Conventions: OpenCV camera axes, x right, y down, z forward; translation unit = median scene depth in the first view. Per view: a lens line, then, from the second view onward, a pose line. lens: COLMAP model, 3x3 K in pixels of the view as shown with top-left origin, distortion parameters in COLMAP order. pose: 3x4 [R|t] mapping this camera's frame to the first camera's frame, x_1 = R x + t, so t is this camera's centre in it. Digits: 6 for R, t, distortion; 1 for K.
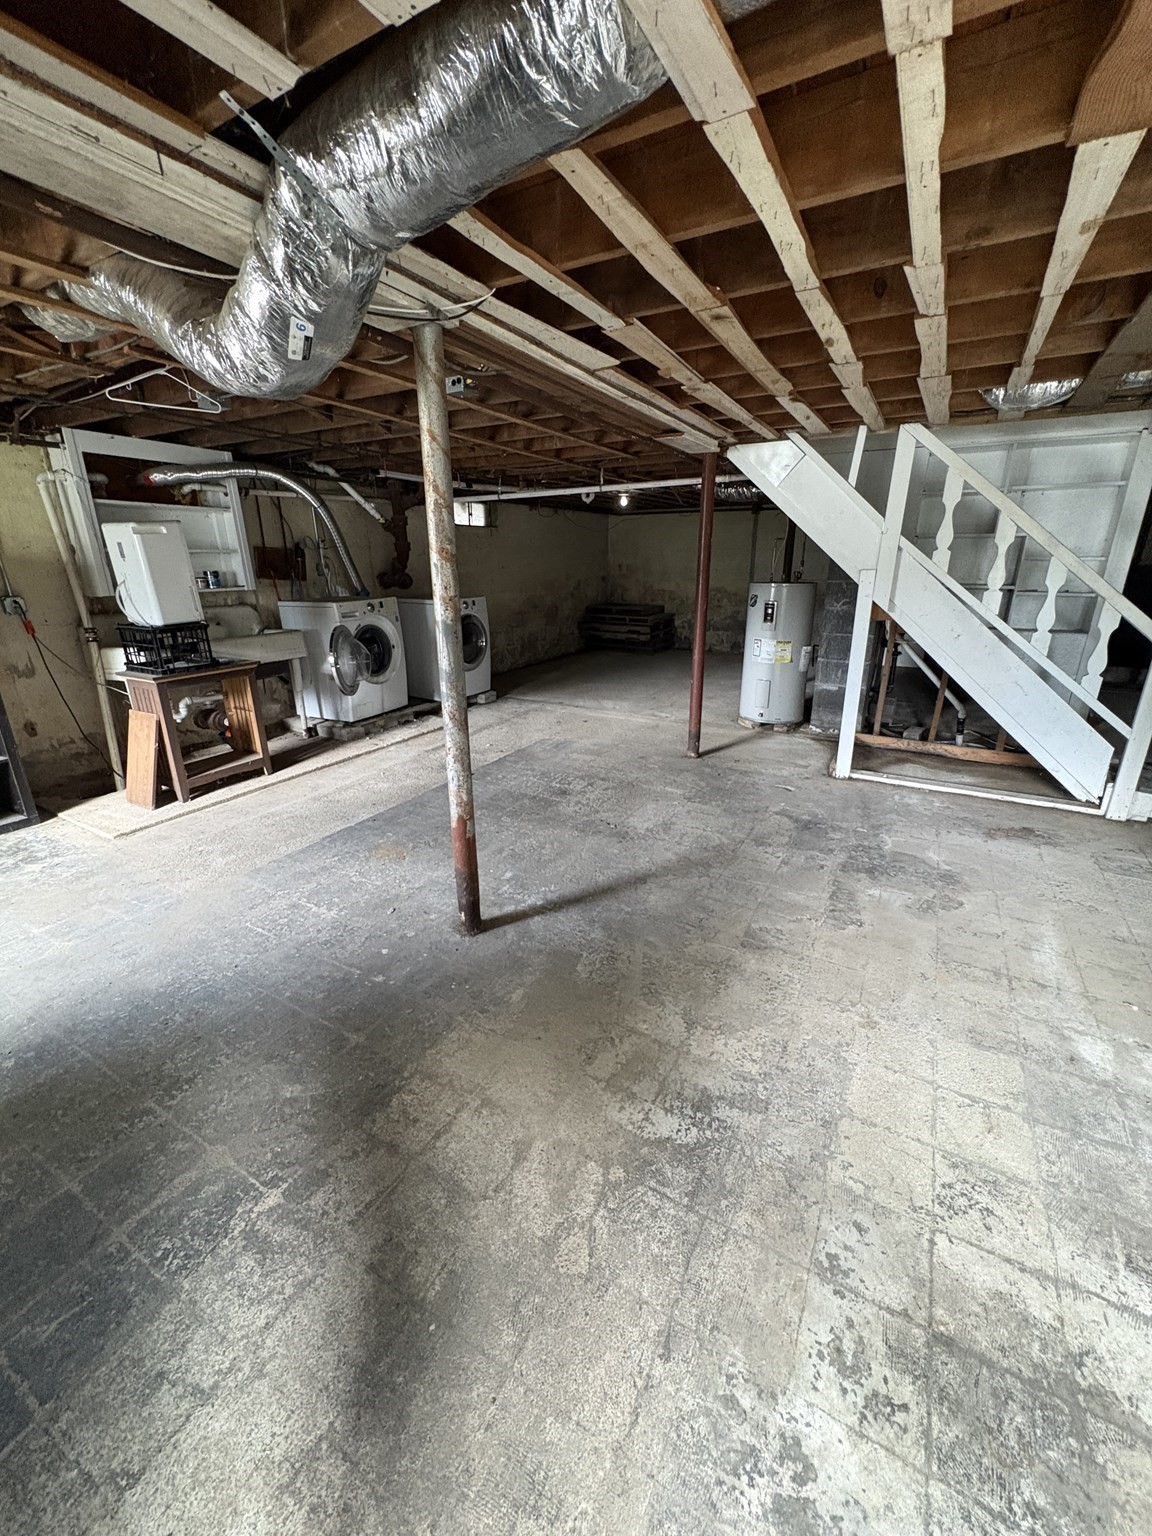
lens RADIAL K [[615.6, 0, 576.0], [0, 615.6, 768.0], [0, 0, 1]] dist [-0.003909, 0.001276]
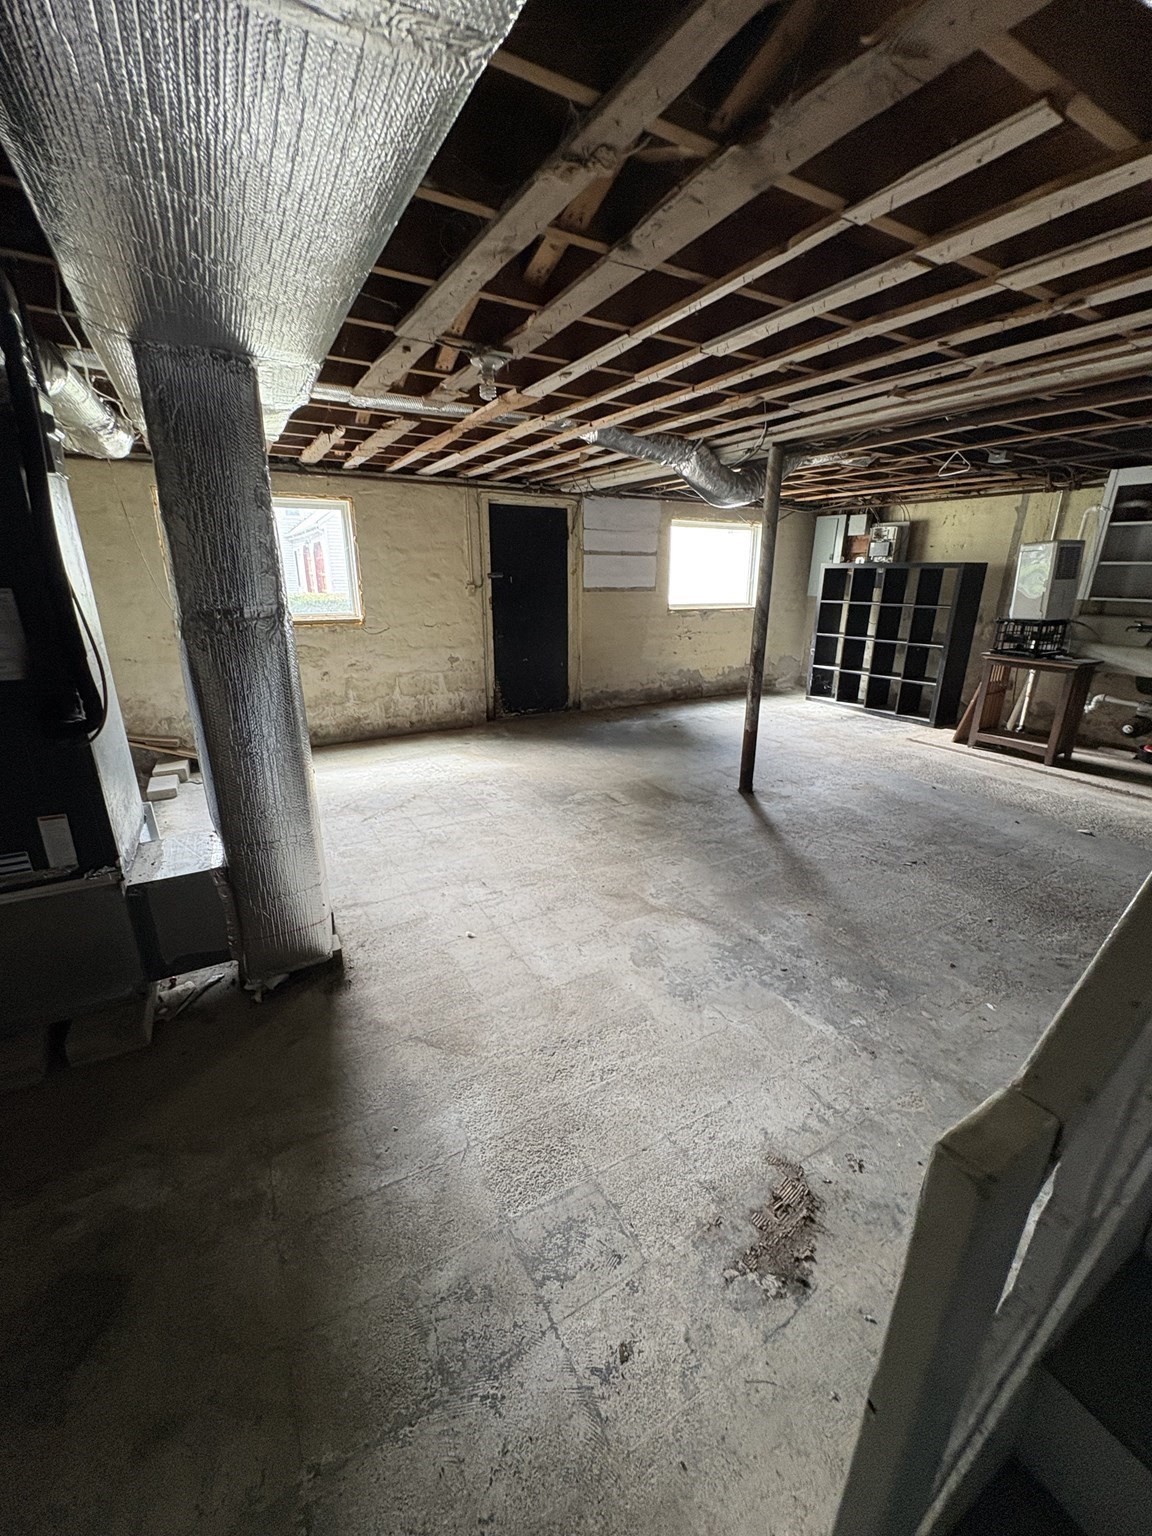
lens RADIAL K [[615.6, 0, 576.0], [0, 615.6, 768.0], [0, 0, 1]] dist [-0.003909, 0.001276]
pose [[-0.507697, 0.269251, -0.818381, 1.156824], [-0.284786, 0.844064, 0.454372, -0.341586], [0.813106, 0.463746, -0.351850, 0.976615]]
